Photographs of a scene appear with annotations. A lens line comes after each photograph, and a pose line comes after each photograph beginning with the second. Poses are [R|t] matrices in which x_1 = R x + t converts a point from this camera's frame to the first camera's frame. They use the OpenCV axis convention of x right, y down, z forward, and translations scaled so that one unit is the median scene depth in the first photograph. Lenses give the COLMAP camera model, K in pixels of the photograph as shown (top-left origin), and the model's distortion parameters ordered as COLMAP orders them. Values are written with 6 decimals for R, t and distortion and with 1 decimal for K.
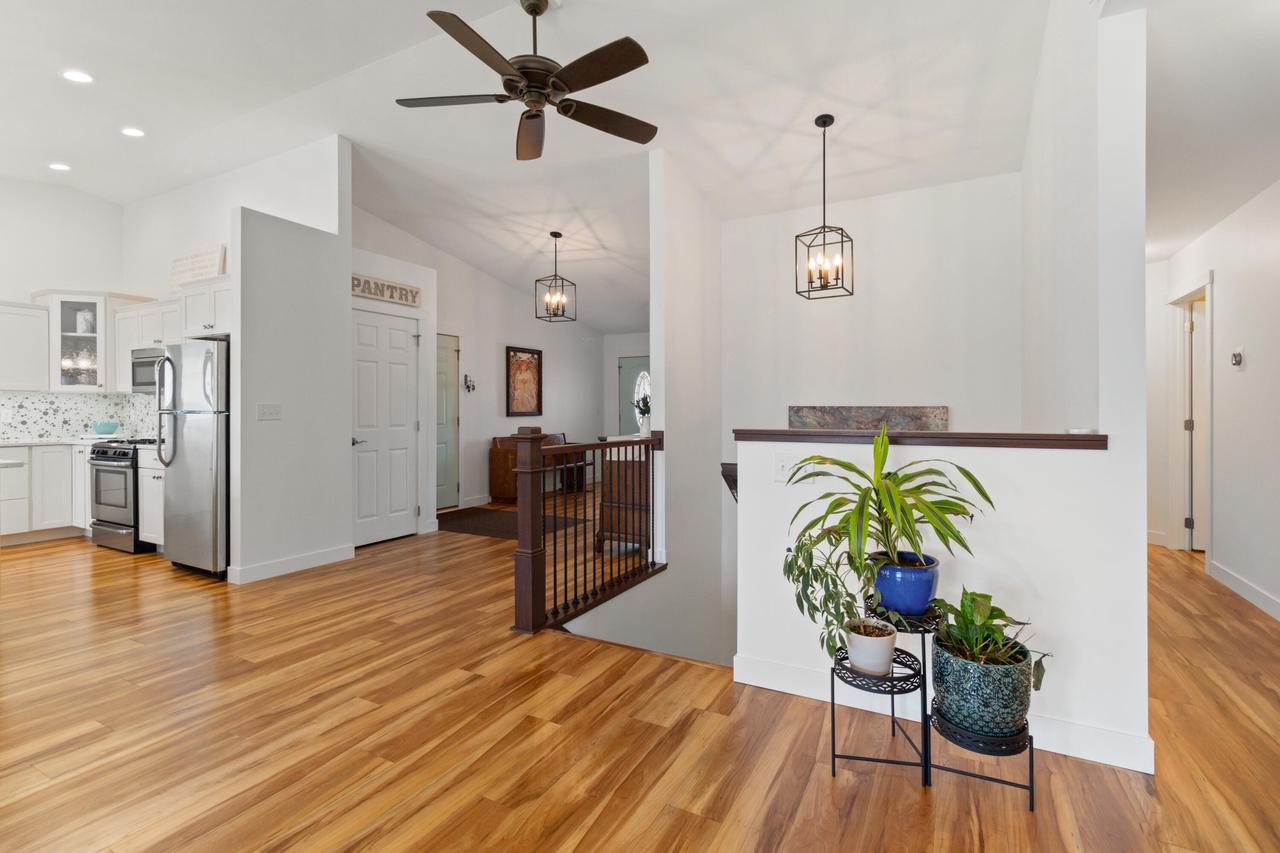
lens RADIAL K [[586.6, 0, 686.1], [0, 586.6, 418.3], [0, 0, 1]] dist [0.001352, 0.002138]
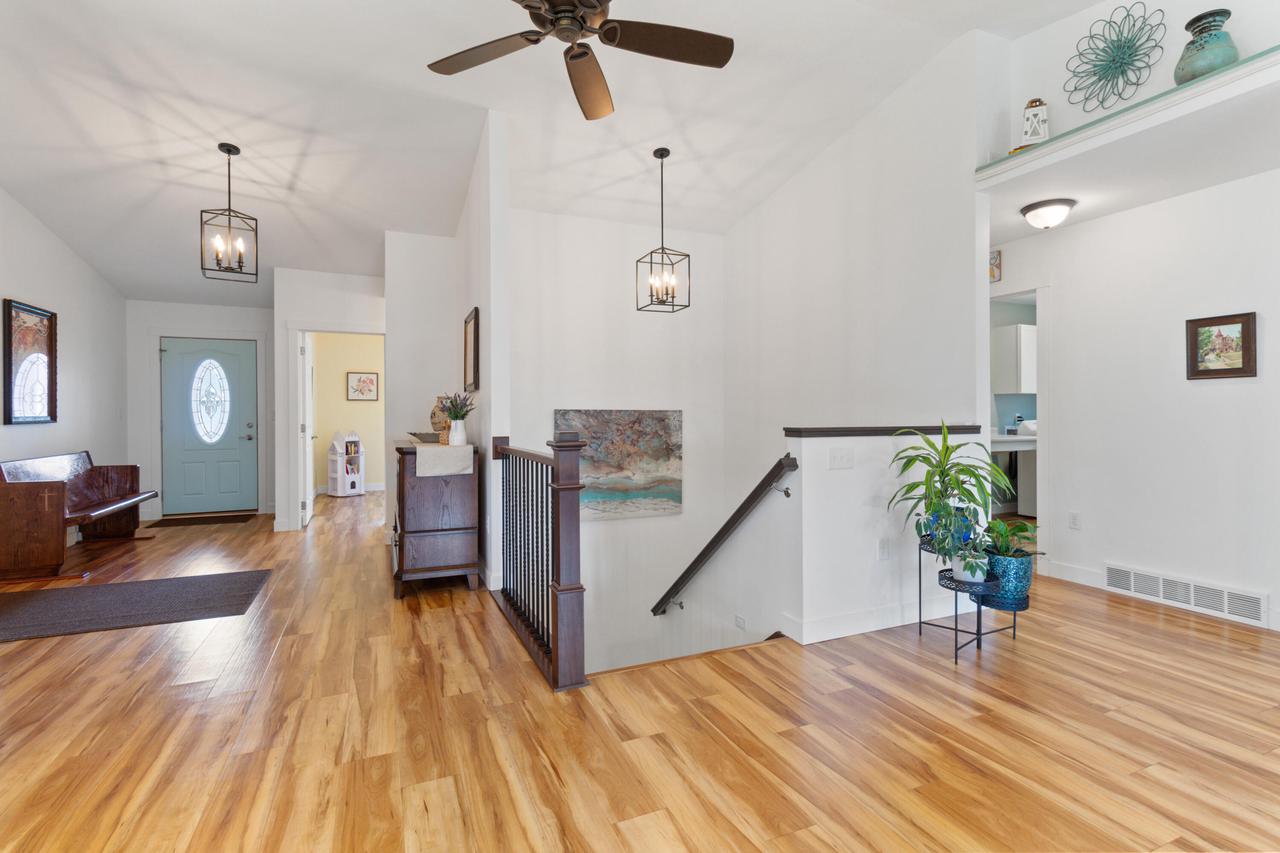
lens RADIAL K [[586.6, 0, 646.1], [0, 586.6, 417.0], [0, 0, 1]] dist [0.001352, 0.002138]
pose [[0.635700, -0.001341, 0.771935, -0.793507], [0.011870, 0.999897, -0.008038, 0.003590], [-0.771845, 0.014273, 0.635651, 0.393254]]
